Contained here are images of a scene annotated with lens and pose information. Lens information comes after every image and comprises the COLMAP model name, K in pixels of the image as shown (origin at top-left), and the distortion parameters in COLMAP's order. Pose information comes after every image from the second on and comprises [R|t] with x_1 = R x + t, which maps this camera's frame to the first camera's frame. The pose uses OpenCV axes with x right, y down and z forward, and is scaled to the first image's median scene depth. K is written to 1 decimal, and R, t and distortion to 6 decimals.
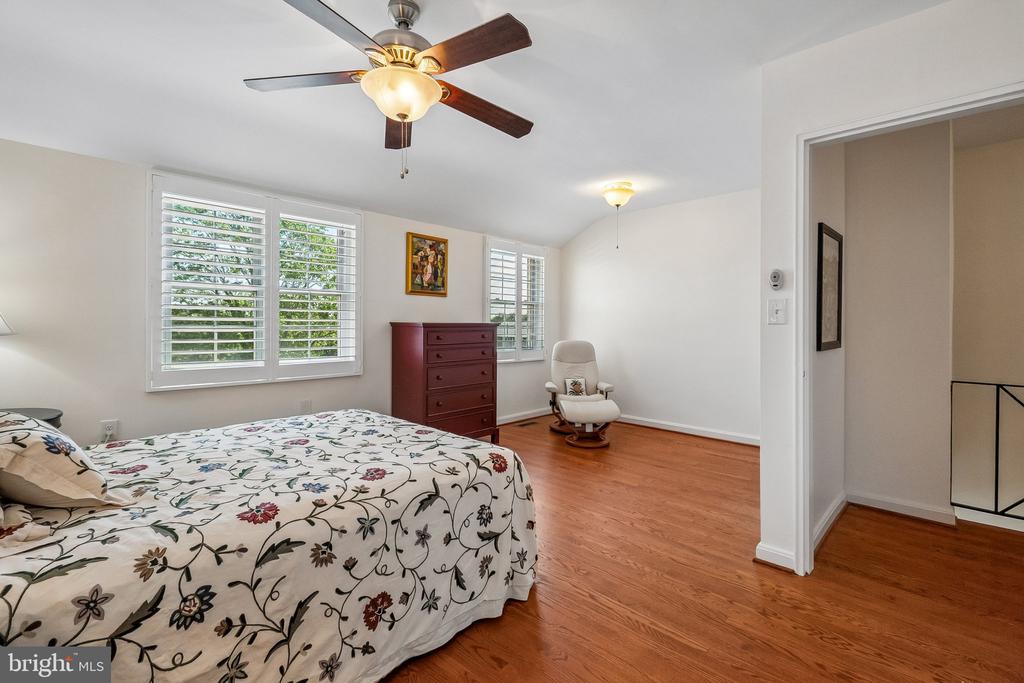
lens RADIAL K [[462.3, 0, 514.2], [0, 462.3, 341.9], [0, 0, 1]] dist [0.008807, -0.004610]
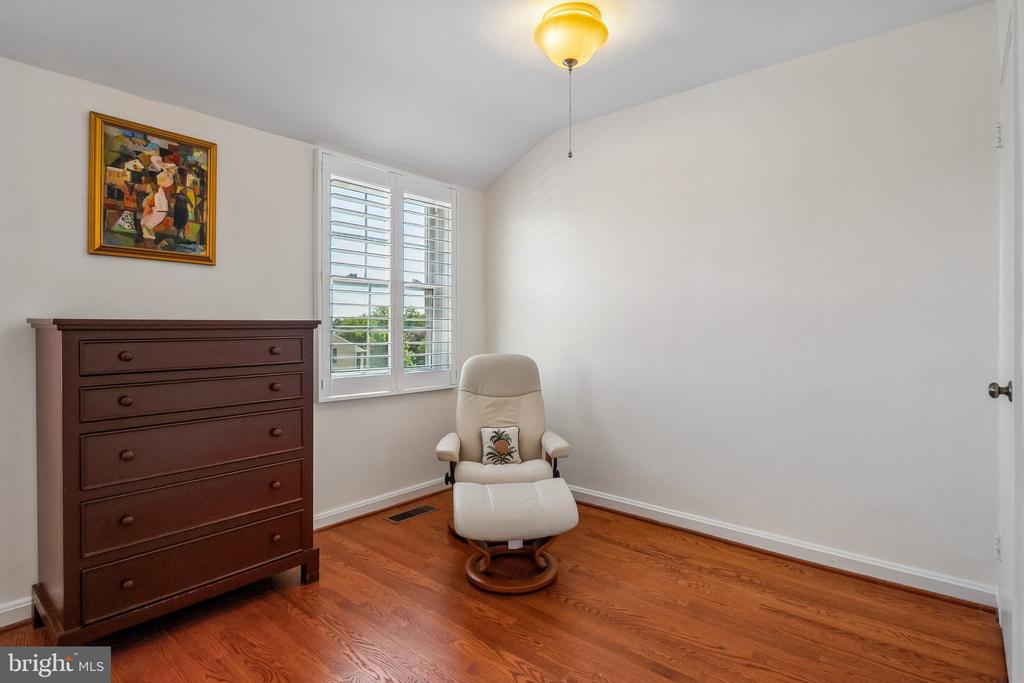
lens RADIAL K [[529.8, 0, 509.6], [0, 529.8, 333.8], [0, 0, 1]] dist [-0.004734, -0.000656]
pose [[0.998623, -0.001310, 0.052448, 0.127964], [0.002444, 0.999765, -0.021558, -0.015985], [-0.052408, 0.021657, 0.998391, 0.458251]]
